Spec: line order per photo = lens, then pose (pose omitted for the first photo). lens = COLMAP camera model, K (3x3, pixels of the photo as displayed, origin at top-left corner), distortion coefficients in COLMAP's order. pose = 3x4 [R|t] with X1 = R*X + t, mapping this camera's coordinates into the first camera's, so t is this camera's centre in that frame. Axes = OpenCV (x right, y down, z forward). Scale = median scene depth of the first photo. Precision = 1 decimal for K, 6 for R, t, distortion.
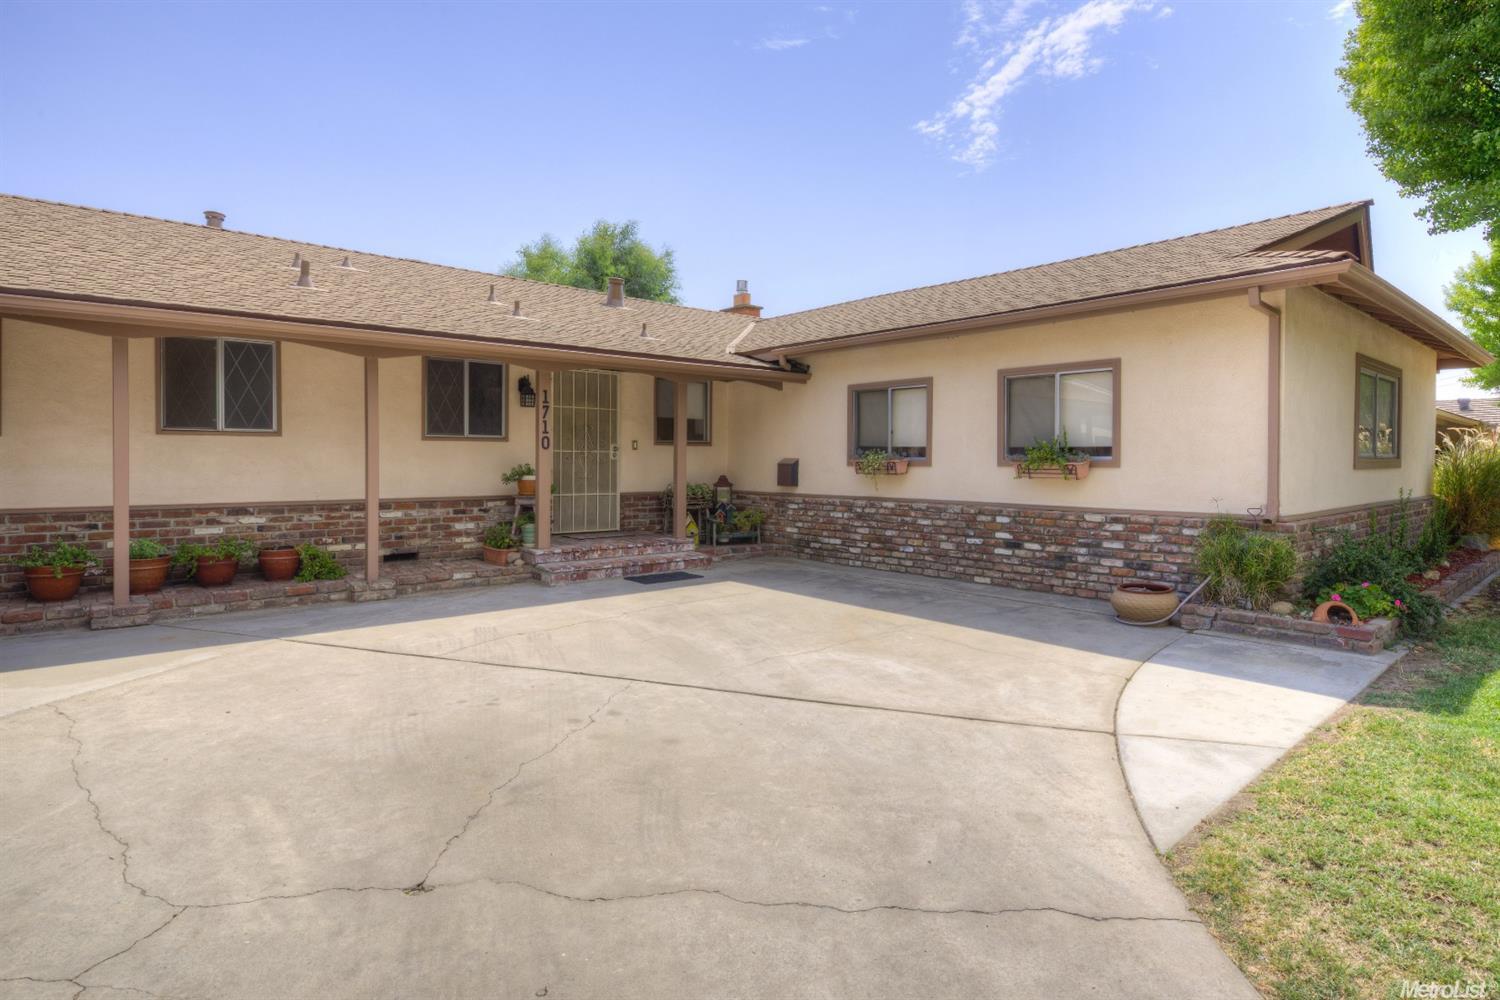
lens RADIAL K [[728.6, 0, 753.5], [0, 728.6, 466.3], [0, 0, 1]] dist [0.000590, 0.000001]
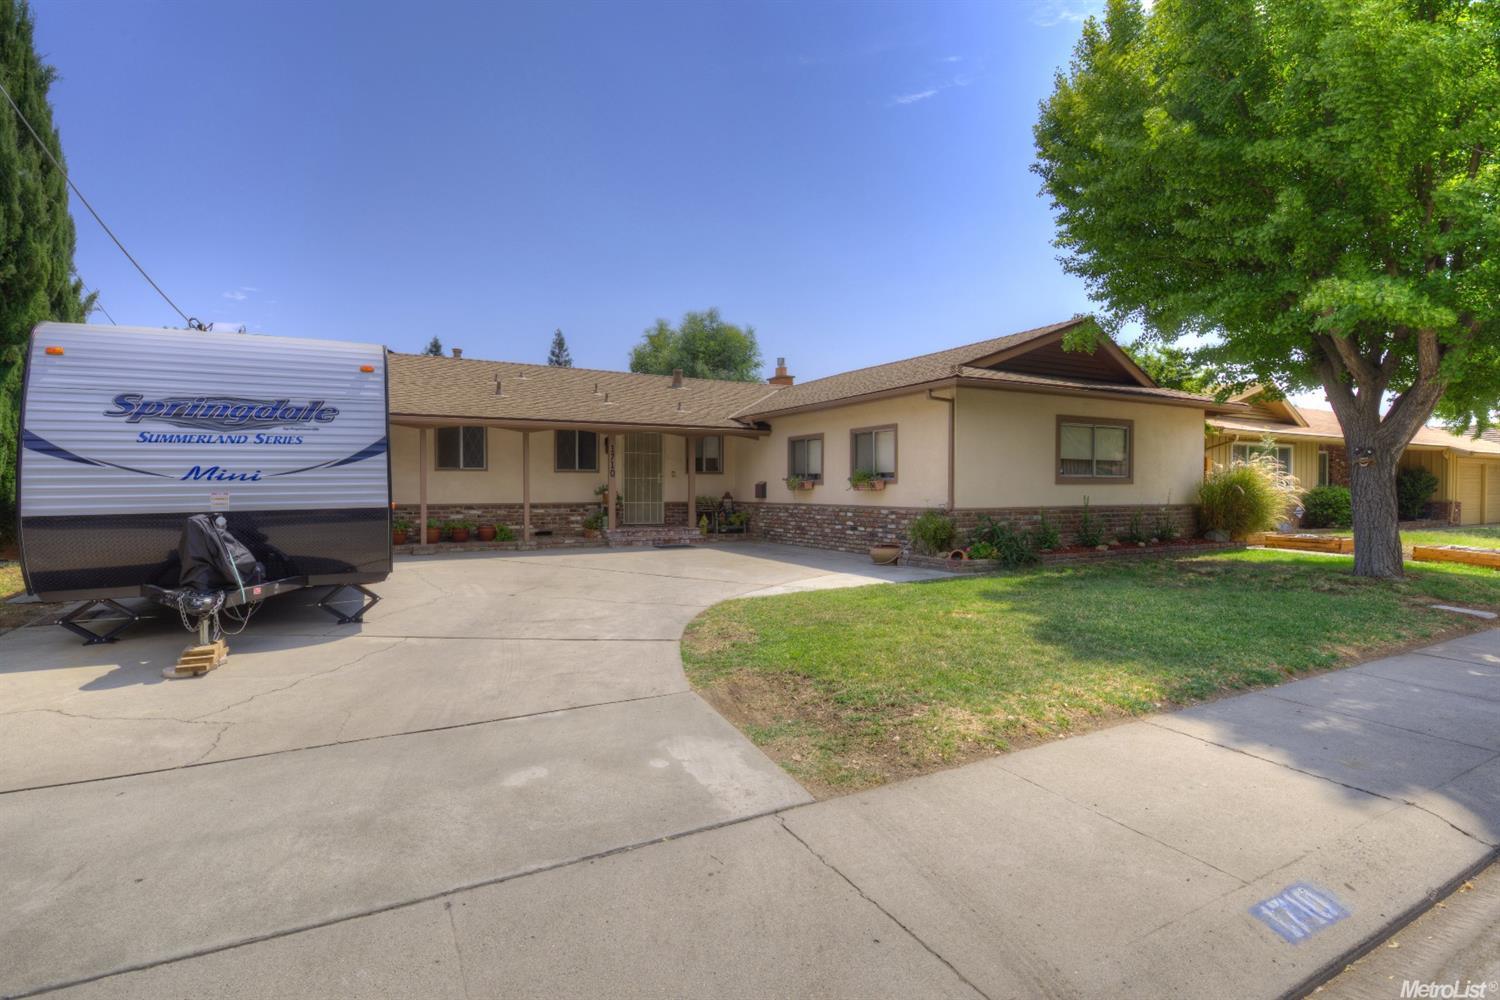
lens RADIAL K [[705.0, 0, 750.0], [0, 705.0, 500.0], [0, 0, 1]] dist [0.017405, 0.000064]
pose [[0.972331, -0.001075, -0.233603, 0.463991], [0.002529, 0.999979, 0.005926, 0.025401], [0.233592, -0.006353, 0.972314, -0.660354]]
